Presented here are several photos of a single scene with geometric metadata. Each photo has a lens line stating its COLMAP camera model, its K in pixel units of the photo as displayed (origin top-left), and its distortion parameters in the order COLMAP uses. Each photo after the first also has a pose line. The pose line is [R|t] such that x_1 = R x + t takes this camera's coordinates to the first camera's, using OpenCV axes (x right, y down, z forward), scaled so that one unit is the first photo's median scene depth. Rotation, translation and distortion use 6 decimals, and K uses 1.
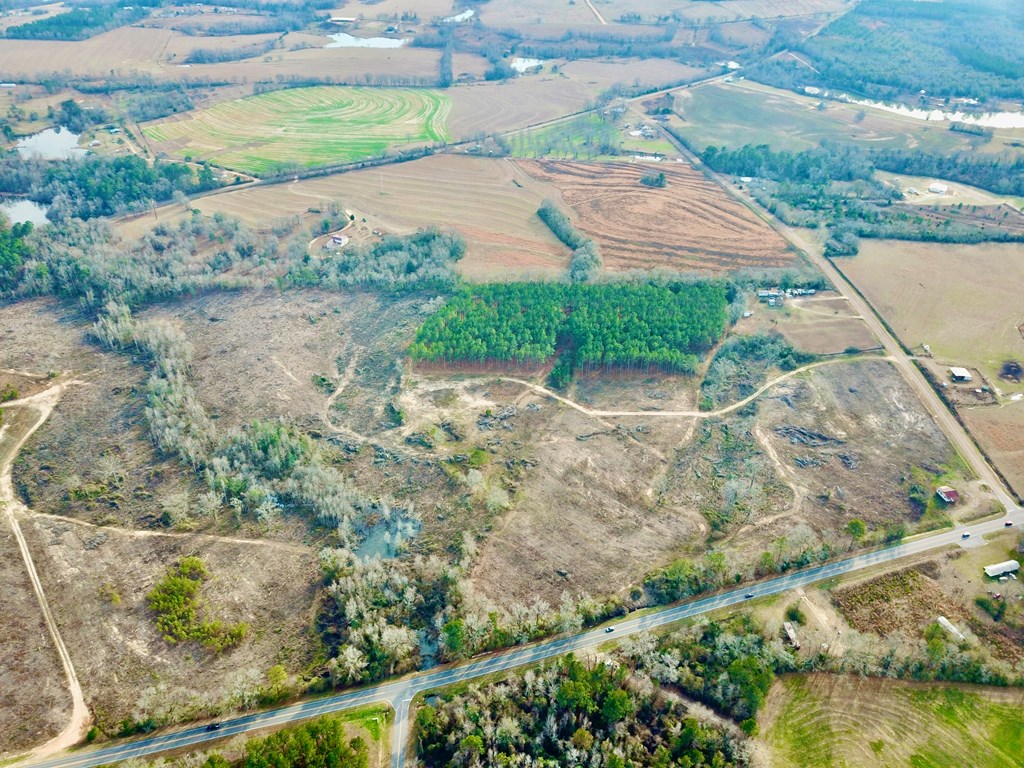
lens RADIAL K [[788.3, 0, 506.1], [0, 788.3, 386.3], [0, 0, 1]] dist [0.013551, -0.009260]
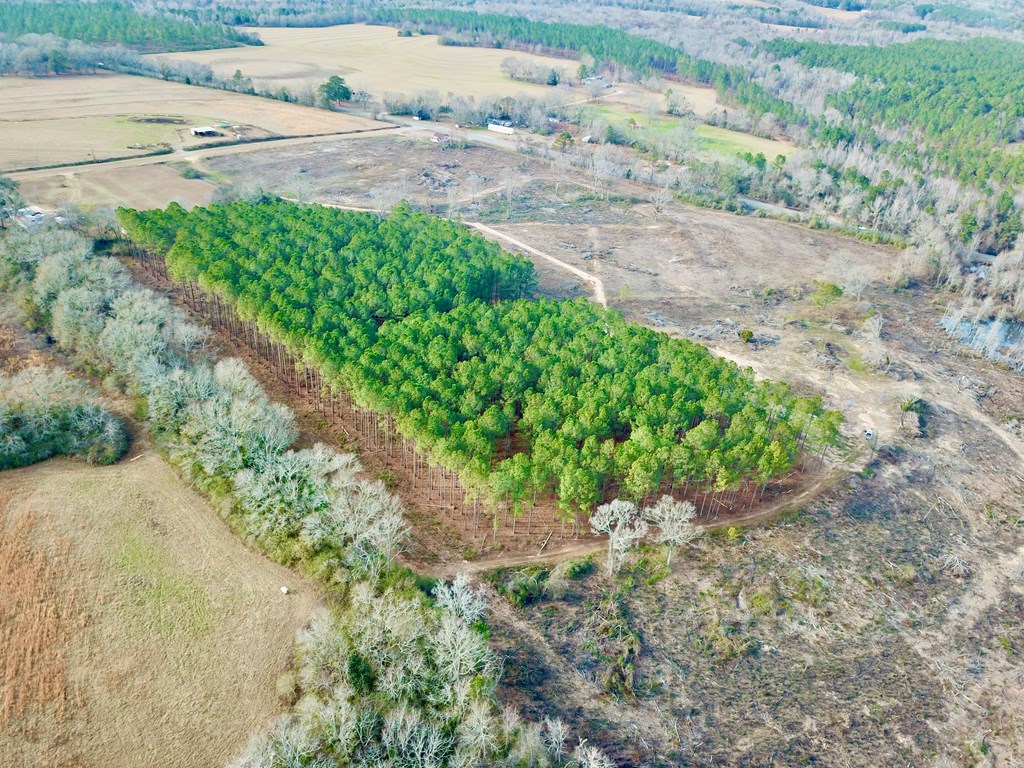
lens RADIAL K [[788.3, 0, 502.6], [0, 788.3, 387.4], [0, 0, 1]] dist [0.013551, -0.009260]
pose [[-0.697153, -0.411856, 0.586815, -0.232710], [0.338714, 0.532188, 0.775918, -0.415406], [-0.631863, 0.739696, -0.231515, 1.228928]]
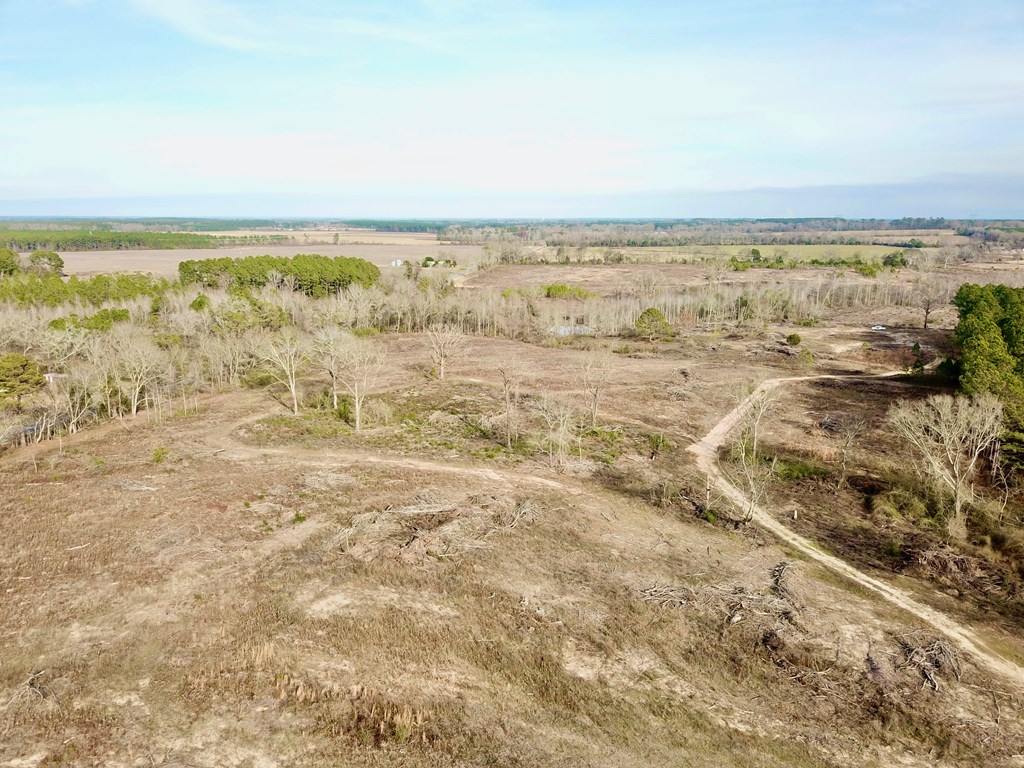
lens RADIAL K [[788.3, 0, 506.5], [0, 788.3, 378.8], [0, 0, 1]] dist [0.013551, -0.009260]
pose [[-0.441022, 0.174272, -0.880414, 0.517671], [-0.497064, 0.769351, 0.401281, -0.060994], [0.747280, 0.614595, -0.252677, 0.982799]]
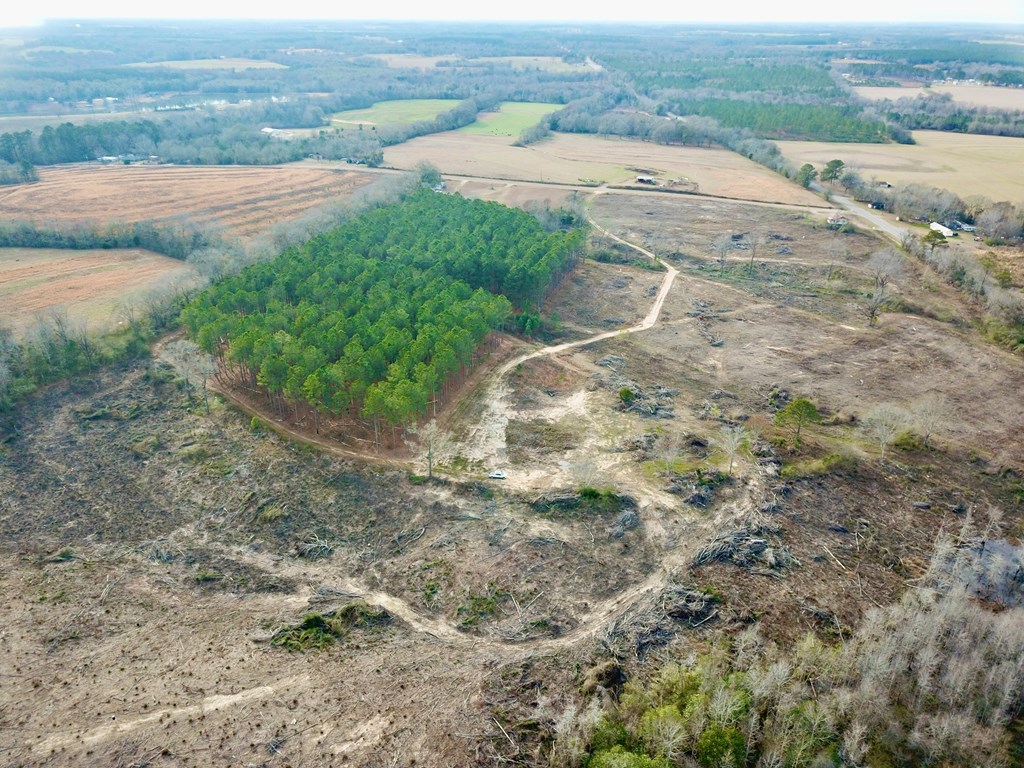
lens RADIAL K [[788.3, 0, 506.3], [0, 788.3, 383.8], [0, 0, 1]] dist [0.013551, -0.009260]
pose [[0.290766, -0.410126, 0.864437, -0.448090], [0.524744, 0.823830, 0.214355, -0.111720], [-0.800062, 0.391281, 0.454753, 0.817438]]
